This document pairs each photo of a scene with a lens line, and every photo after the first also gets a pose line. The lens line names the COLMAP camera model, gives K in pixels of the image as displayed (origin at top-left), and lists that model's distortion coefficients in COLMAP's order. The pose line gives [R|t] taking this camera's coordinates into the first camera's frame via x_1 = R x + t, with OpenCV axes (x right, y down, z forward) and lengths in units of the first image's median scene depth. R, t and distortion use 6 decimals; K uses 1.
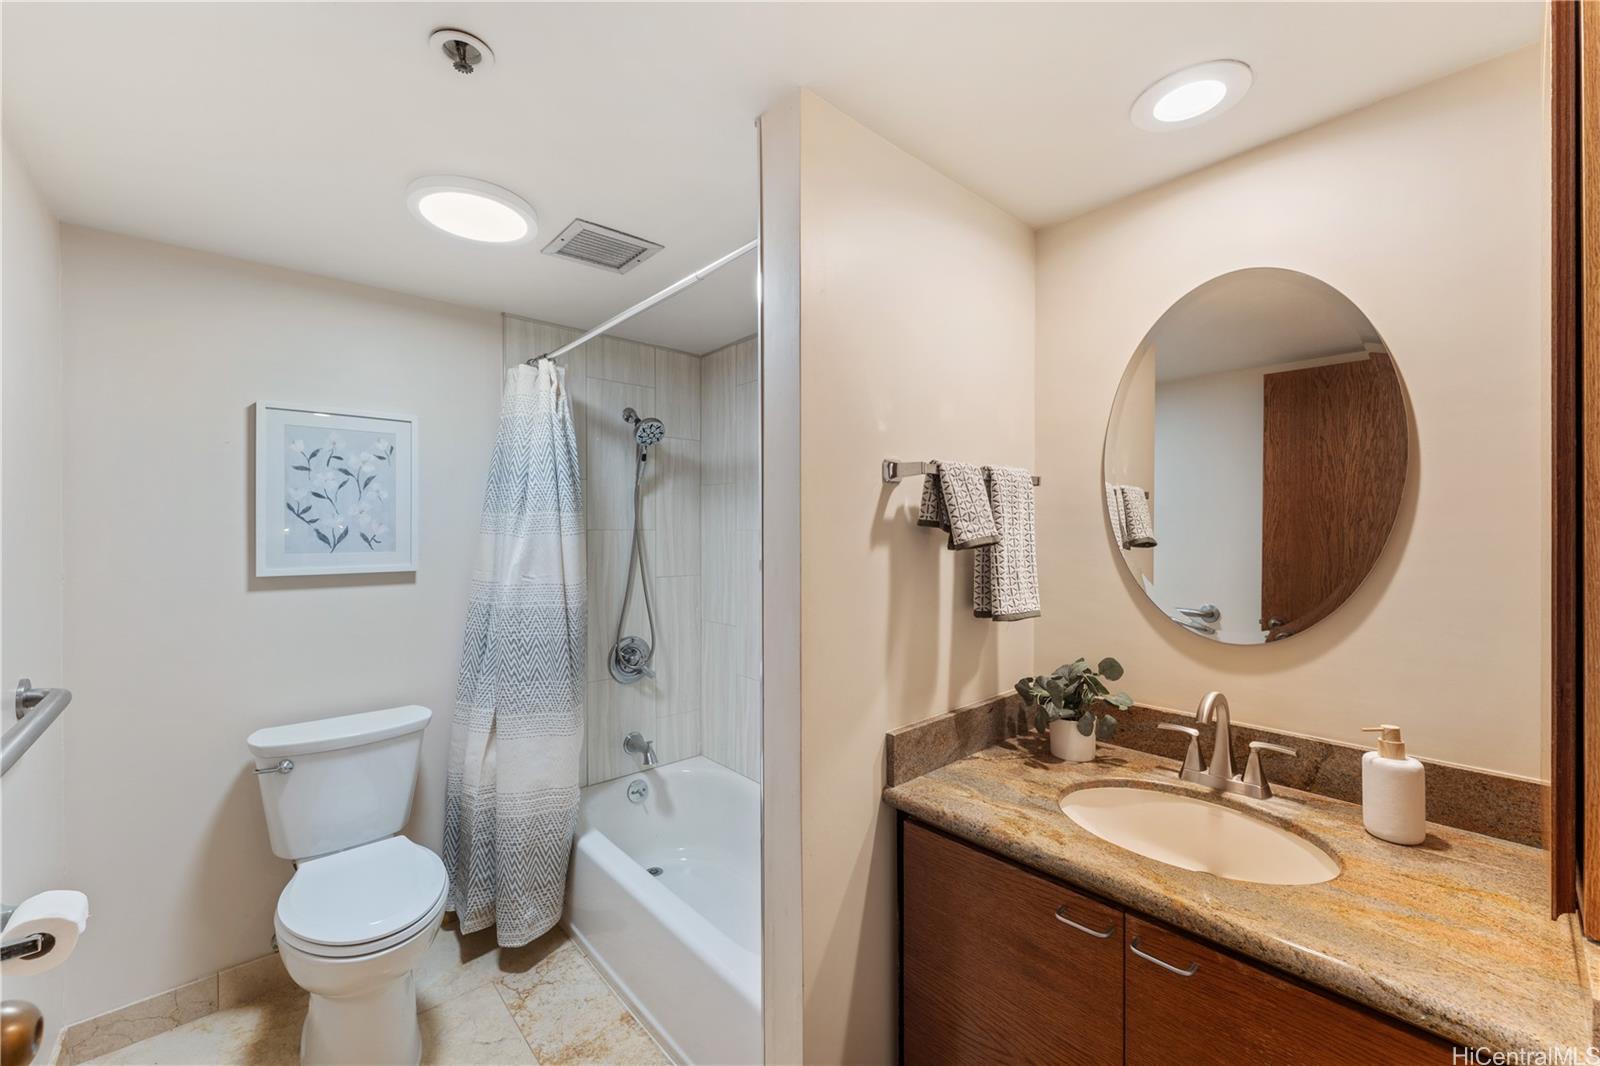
lens RADIAL K [[642.5, 0, 799.3], [0, 642.5, 534.5], [0, 0, 1]] dist [0.000241, 0.000268]
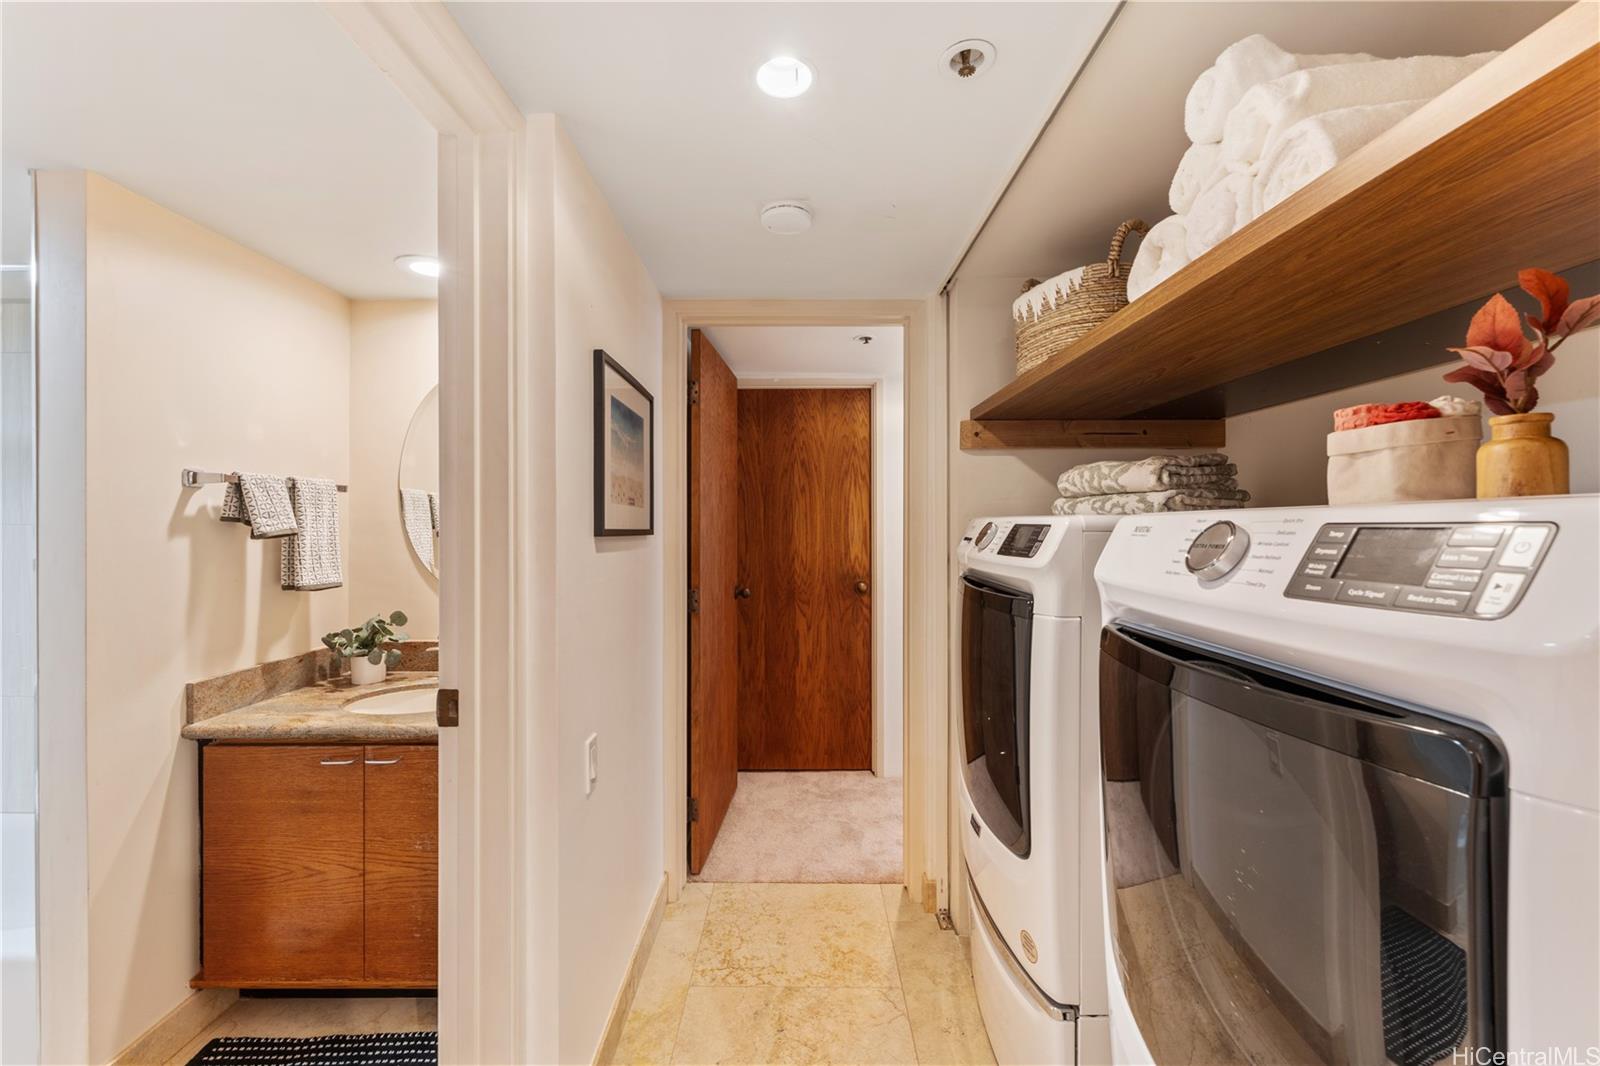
lens RADIAL K [[642.5, 0, 795.5], [0, 642.5, 526.4], [0, 0, 1]] dist [0.000241, 0.000268]
pose [[0.670134, 0.001462, 0.742239, -0.001369], [0.001192, 0.999995, -0.003046, 0.002656], [-0.742239, 0.002926, 0.670129, -0.717982]]
